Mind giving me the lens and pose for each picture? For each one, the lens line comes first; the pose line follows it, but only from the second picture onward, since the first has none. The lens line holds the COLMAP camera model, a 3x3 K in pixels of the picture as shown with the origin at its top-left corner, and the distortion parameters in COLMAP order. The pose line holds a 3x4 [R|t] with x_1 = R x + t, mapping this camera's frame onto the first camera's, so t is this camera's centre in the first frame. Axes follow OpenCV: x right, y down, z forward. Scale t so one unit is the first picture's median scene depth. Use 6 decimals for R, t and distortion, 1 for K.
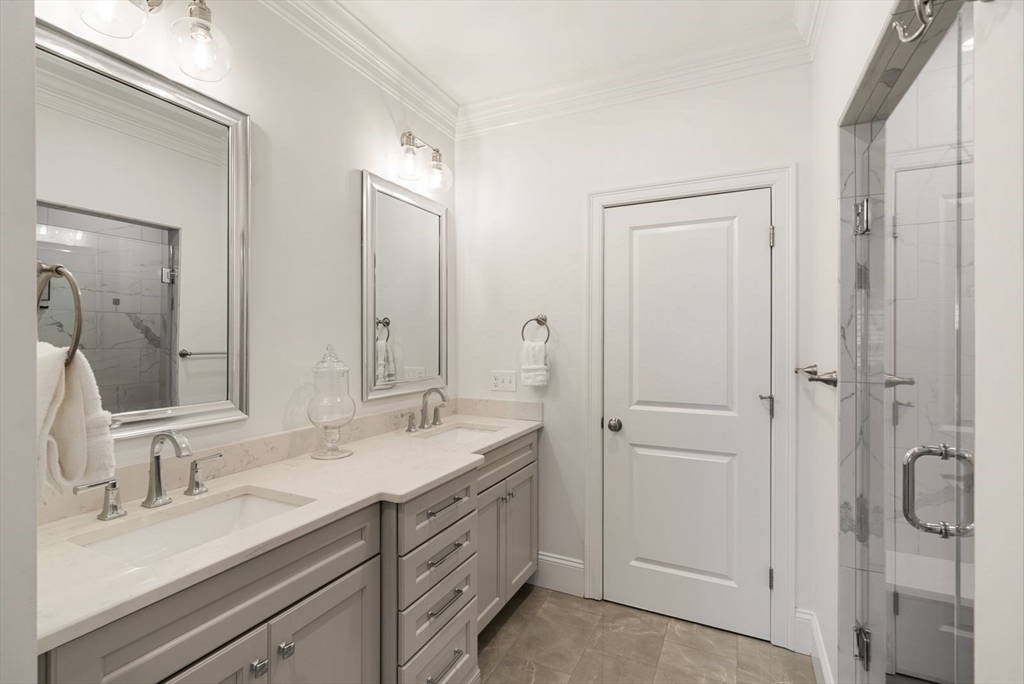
lens RADIAL K [[454.3, 0, 509.1], [0, 454.3, 338.3], [0, 0, 1]] dist [-0.000726, 0.000221]
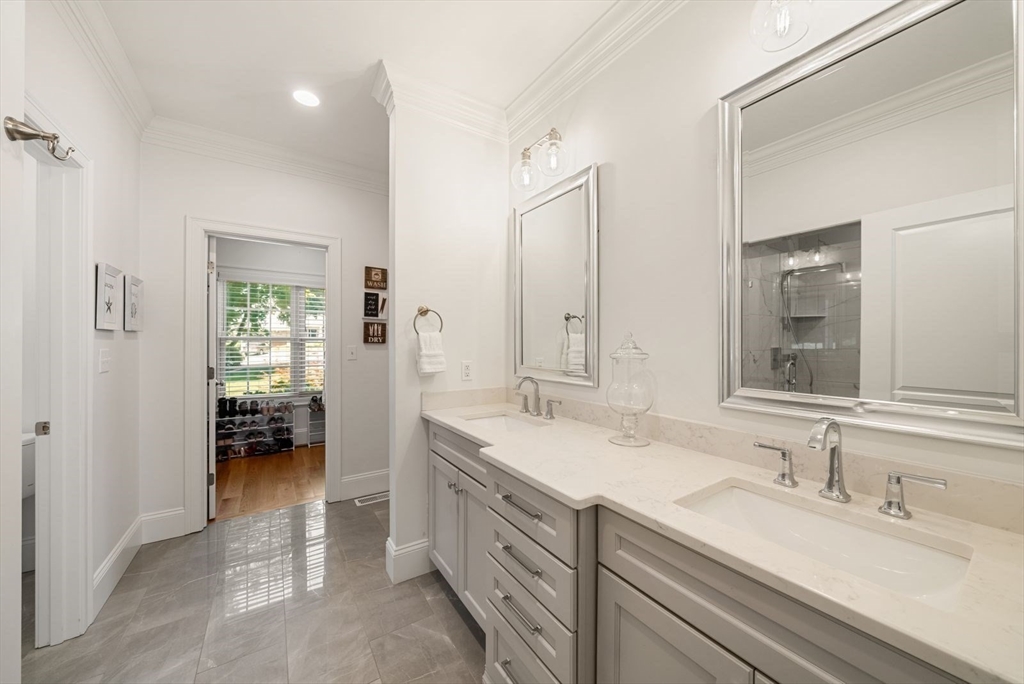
lens RADIAL K [[375.2, 0, 506.9], [0, 375.2, 342.9], [0, 0, 1]] dist [-0.009101, 0.000591]
pose [[-0.516976, -0.000448, -0.856000, 0.566184], [-0.004909, 0.999985, 0.002441, 0.052243], [0.855986, 0.005464, -0.516970, 1.520671]]
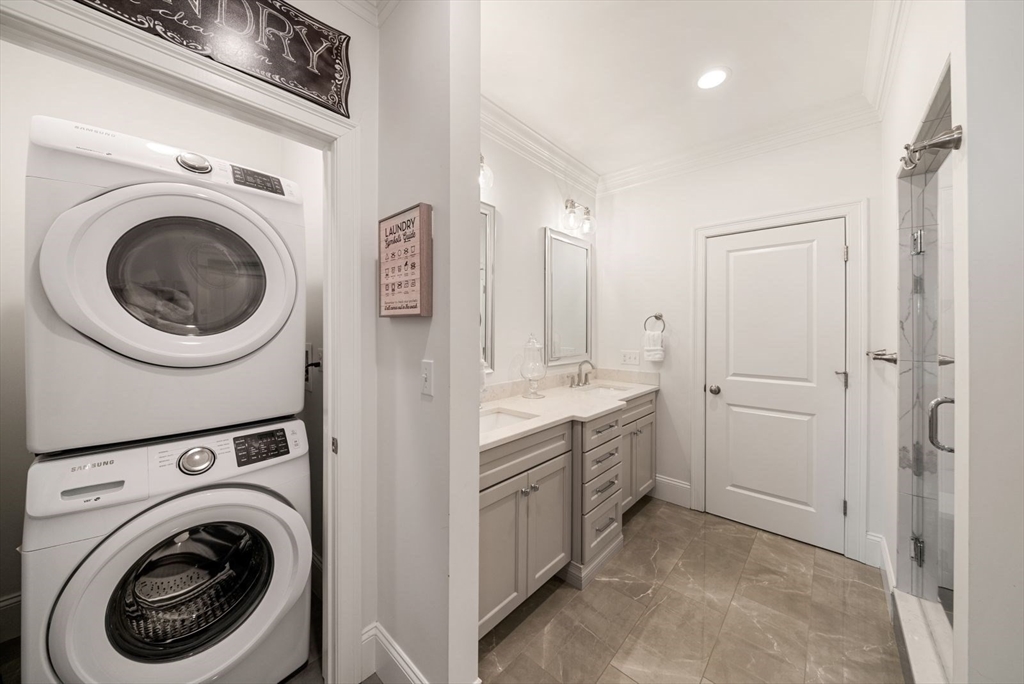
lens RADIAL K [[351.4, 0, 510.1], [0, 351.4, 327.6], [0, 0, 1]] dist [-0.008196, -0.000189]
pose [[0.962341, 0.001015, -0.271843, -0.099864], [-0.001920, 0.999993, -0.003062, 0.000574], [0.271838, 0.003468, 0.962337, -0.266862]]
